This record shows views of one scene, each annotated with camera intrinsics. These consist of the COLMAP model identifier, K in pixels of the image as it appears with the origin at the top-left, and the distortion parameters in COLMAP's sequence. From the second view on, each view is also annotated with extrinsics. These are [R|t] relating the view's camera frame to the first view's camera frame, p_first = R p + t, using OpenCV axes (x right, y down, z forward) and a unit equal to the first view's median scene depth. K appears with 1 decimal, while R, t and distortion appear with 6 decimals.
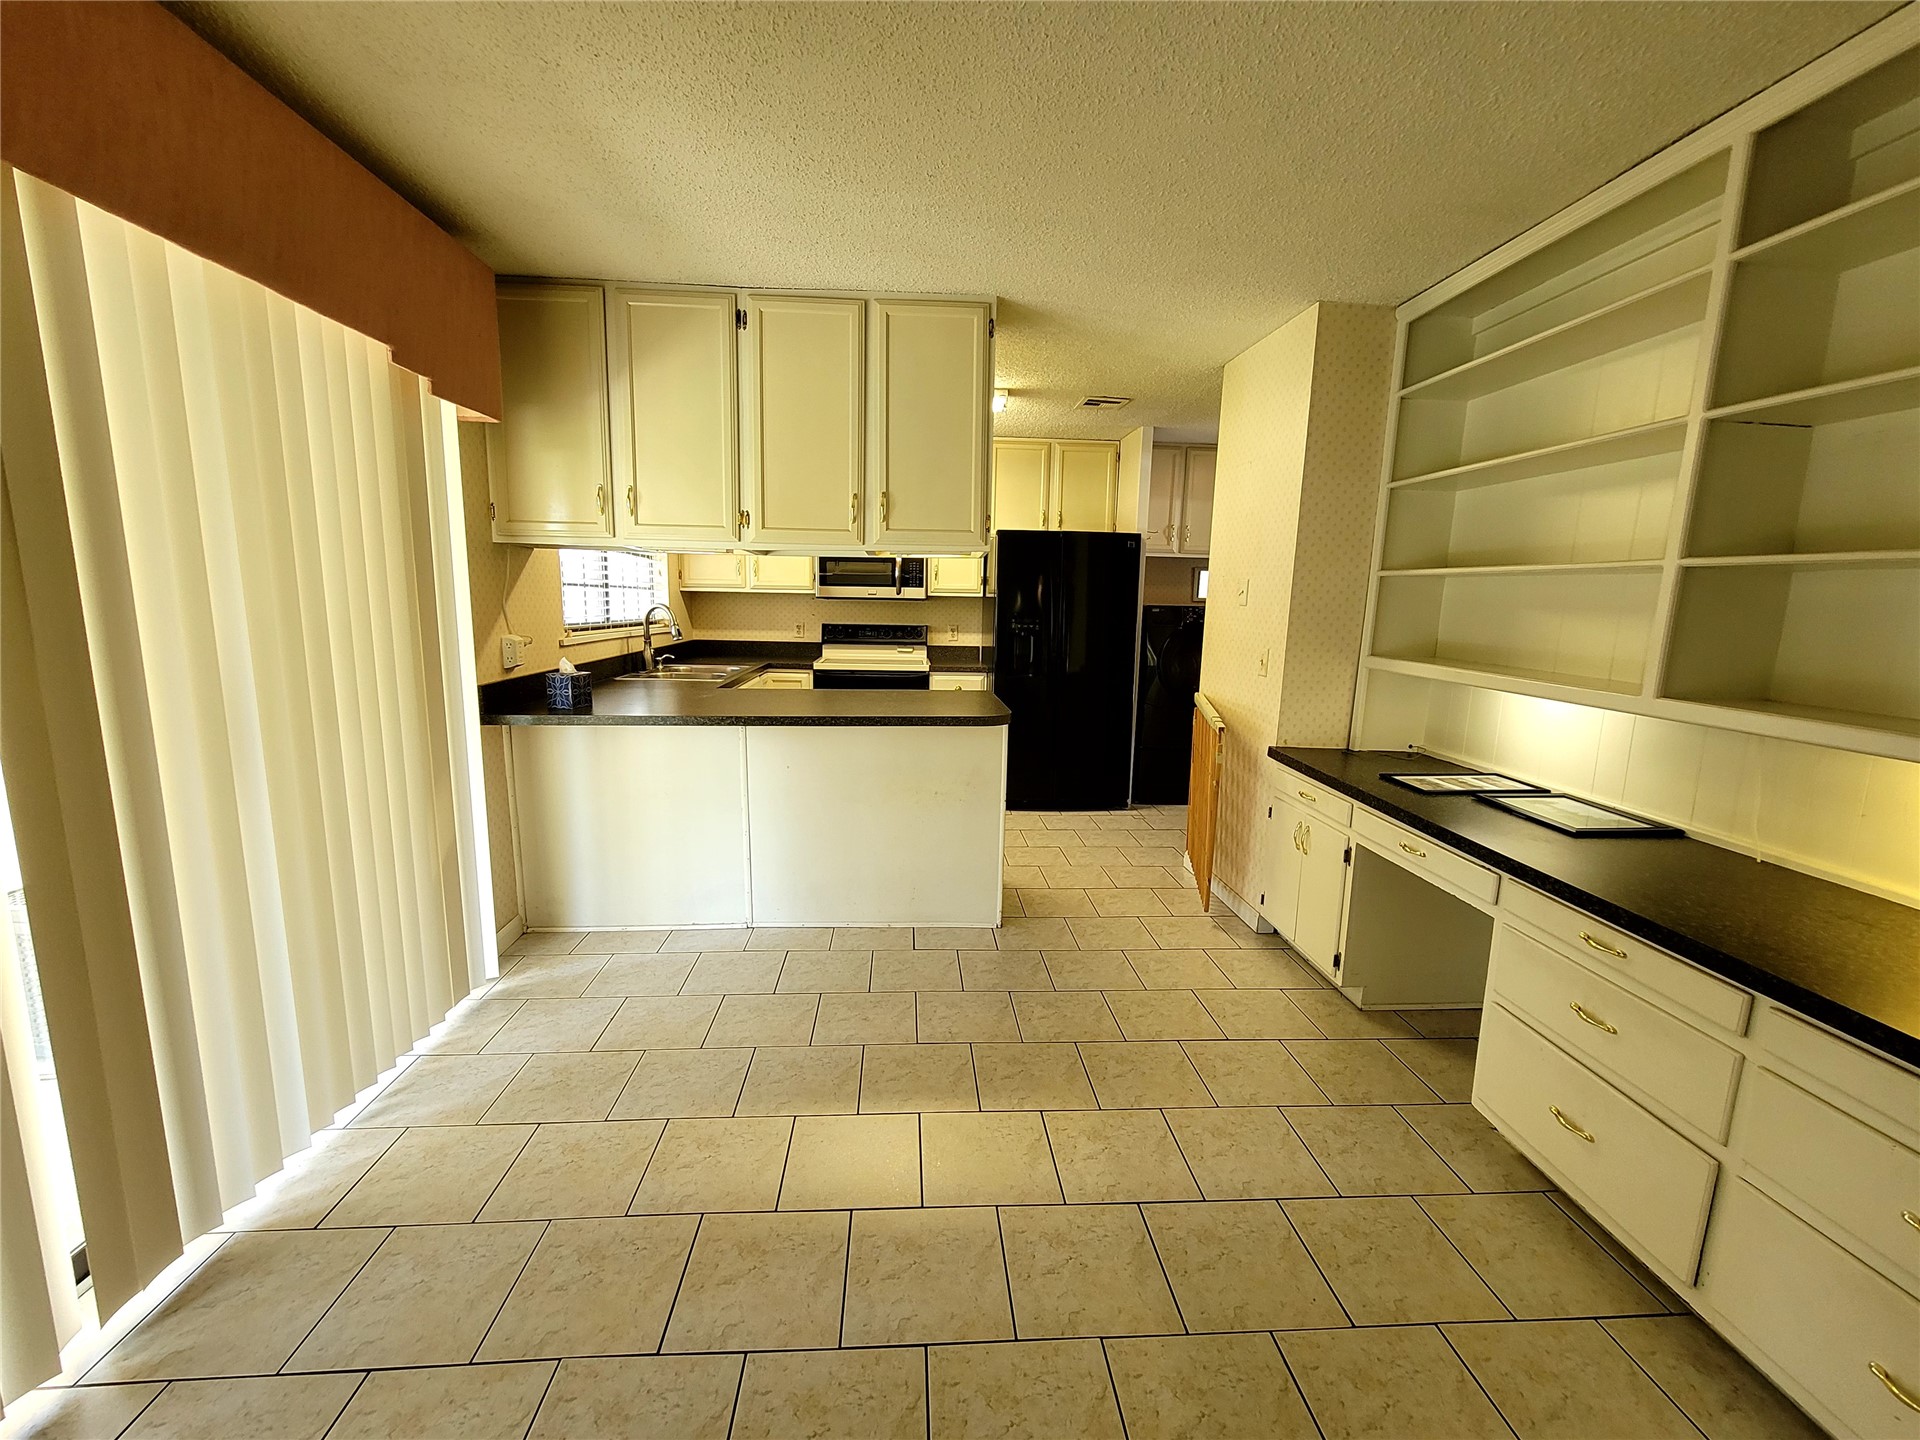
lens RADIAL K [[786.3, 0, 958.6], [0, 786.3, 725.3], [0, 0, 1]] dist [-0.005732, 0.003057]
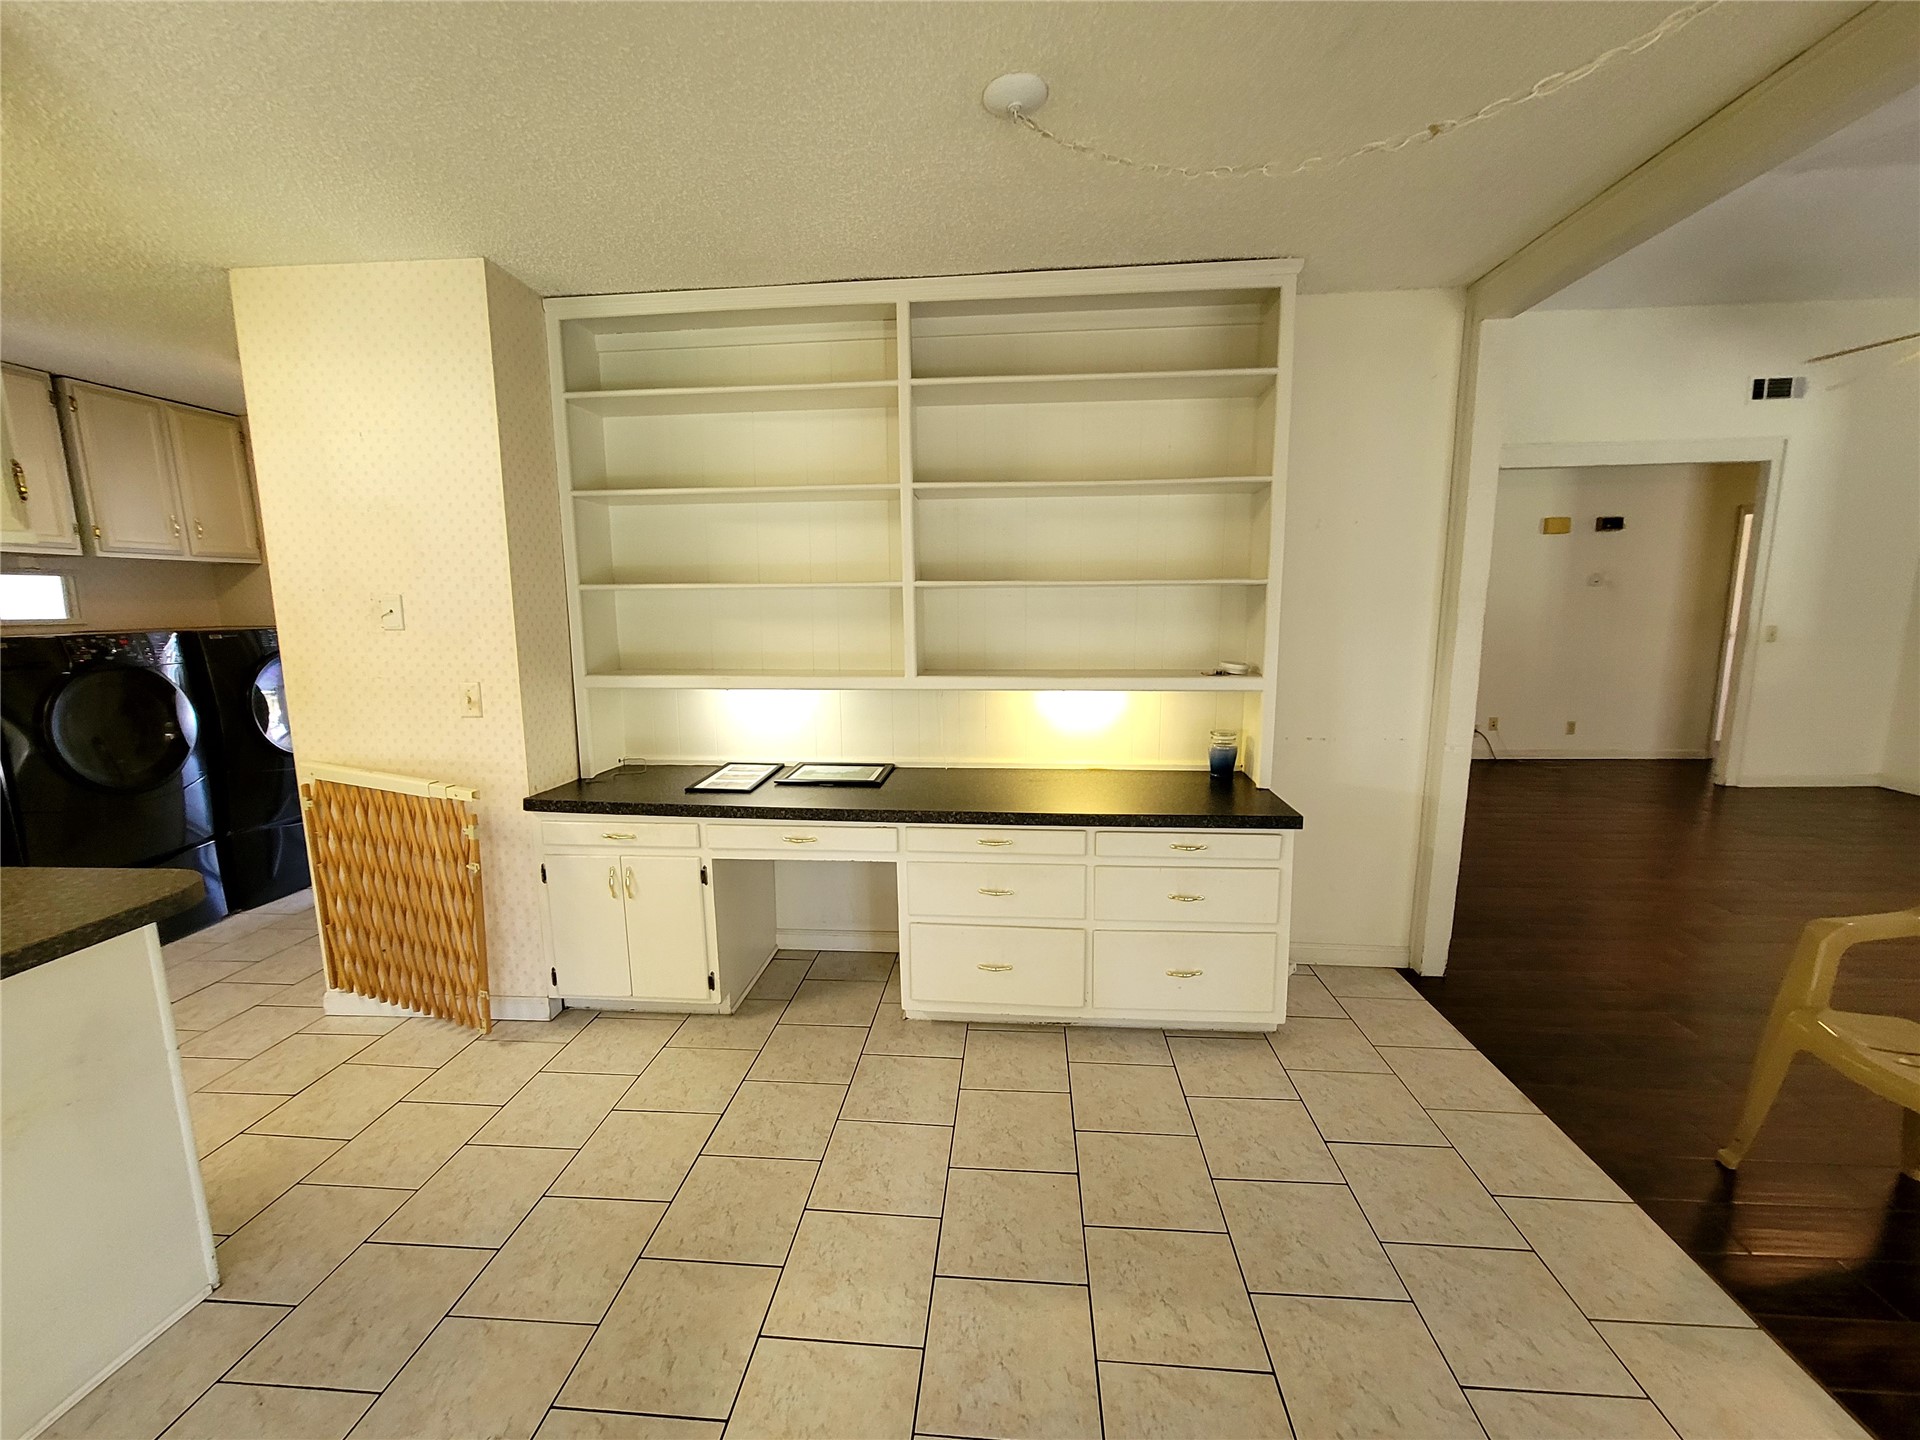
lens RADIAL K [[786.3, 0, 962.2], [0, 786.3, 720.7], [0, 0, 1]] dist [-0.005732, 0.003057]
pose [[0.152697, -0.170704, 0.973419, -0.316003], [0.176382, 0.973862, 0.143114, -0.088673], [-0.972406, 0.149840, 0.178814, 0.398997]]
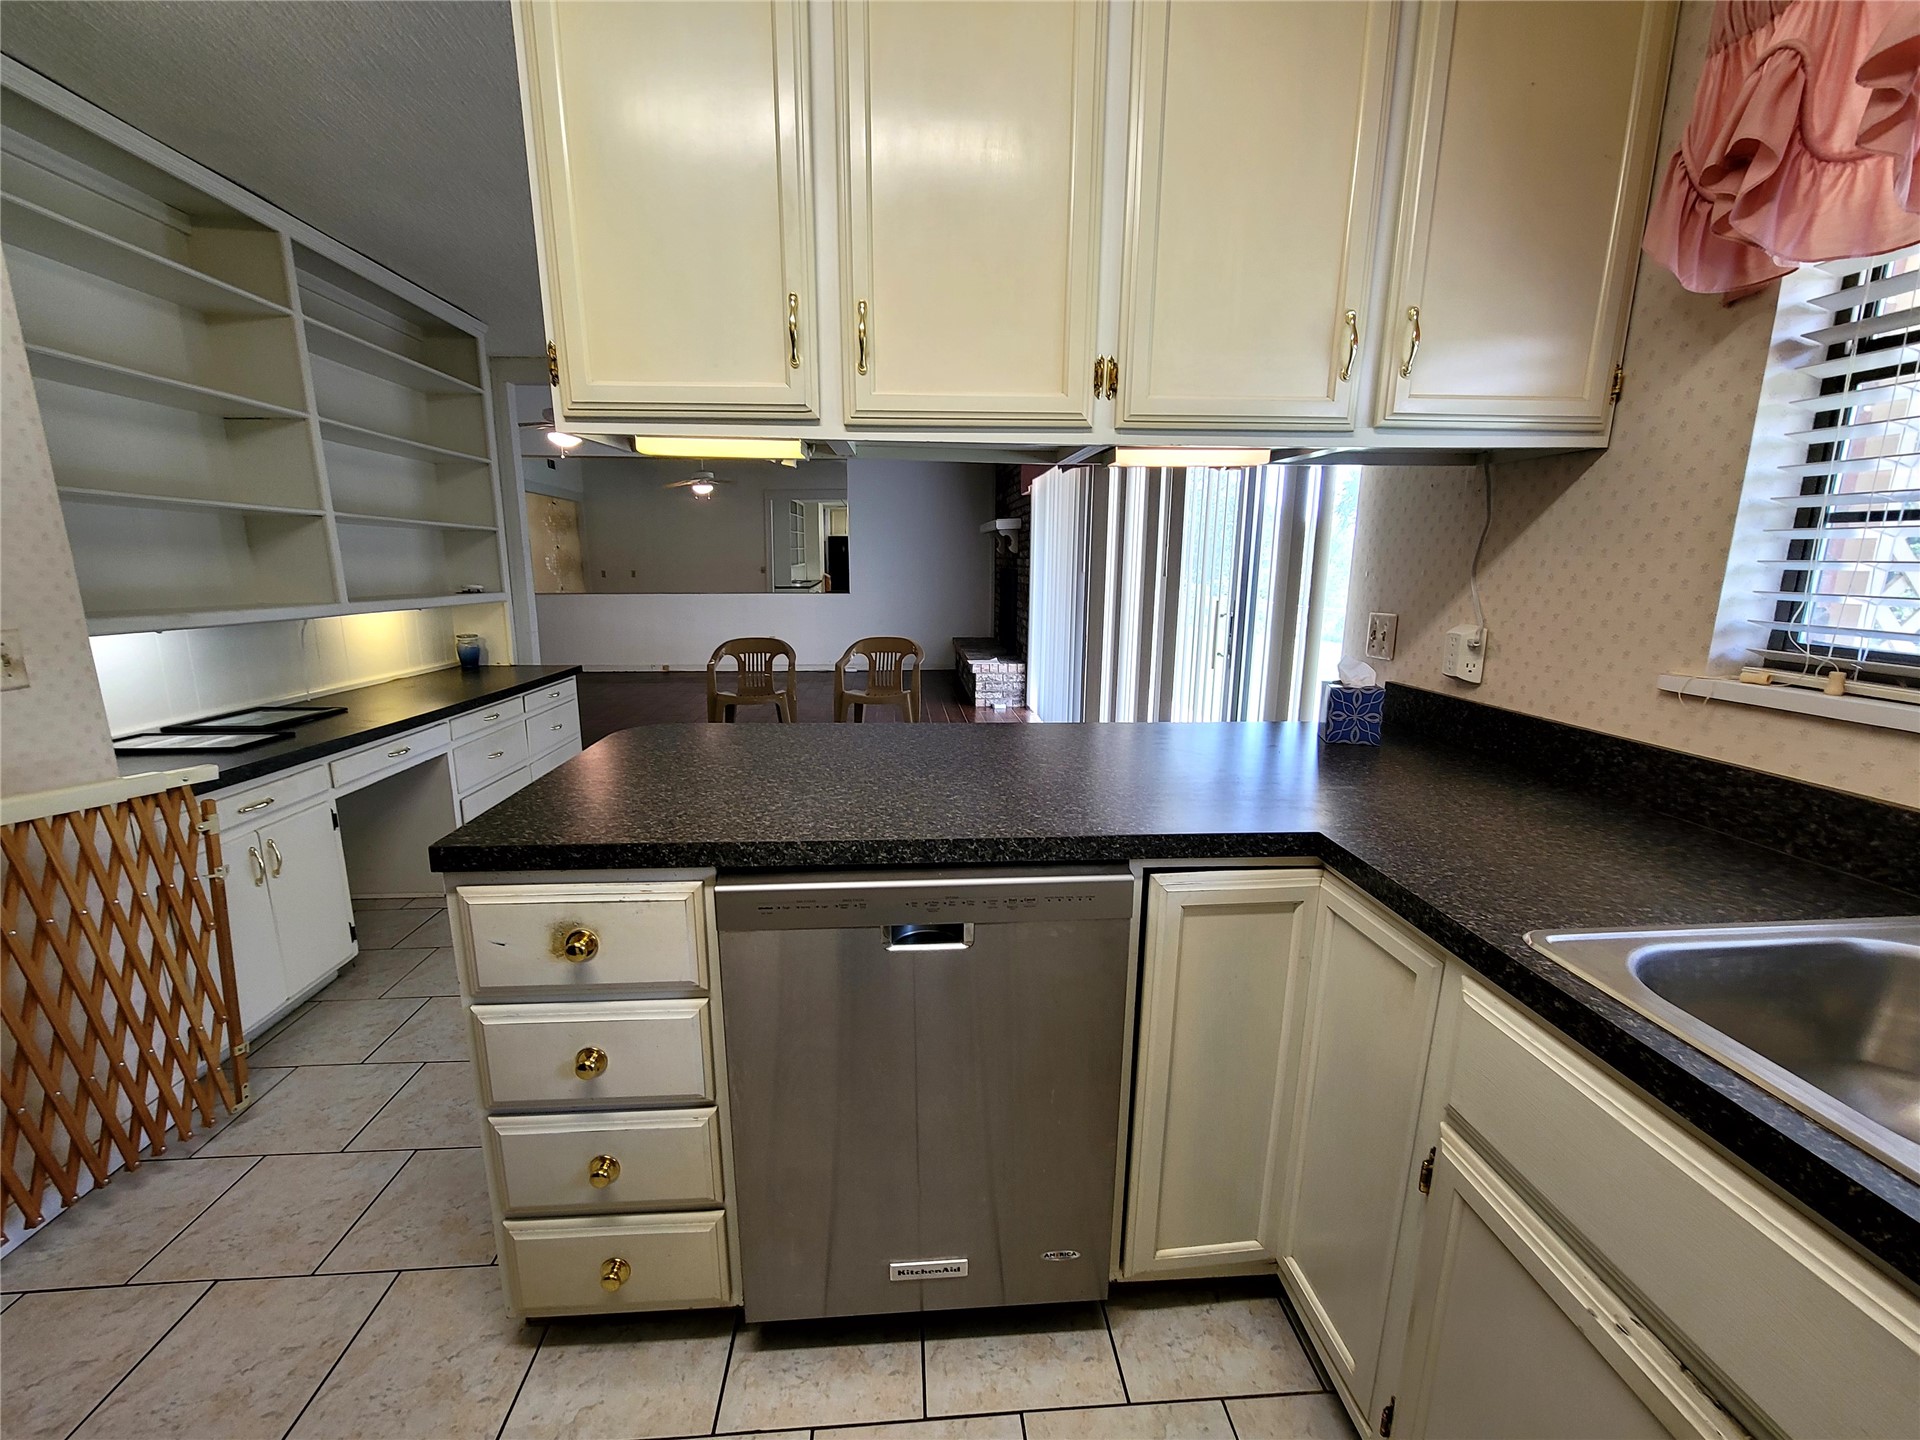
lens RADIAL K [[786.3, 0, 960.8], [0, 786.3, 726.3], [0, 0, 1]] dist [-0.005732, 0.003057]
pose [[-0.999727, -0.023001, -0.004010, -0.190771], [-0.022882, 0.931059, 0.364150, -0.236939], [-0.004643, 0.364142, -0.931332, 1.504339]]
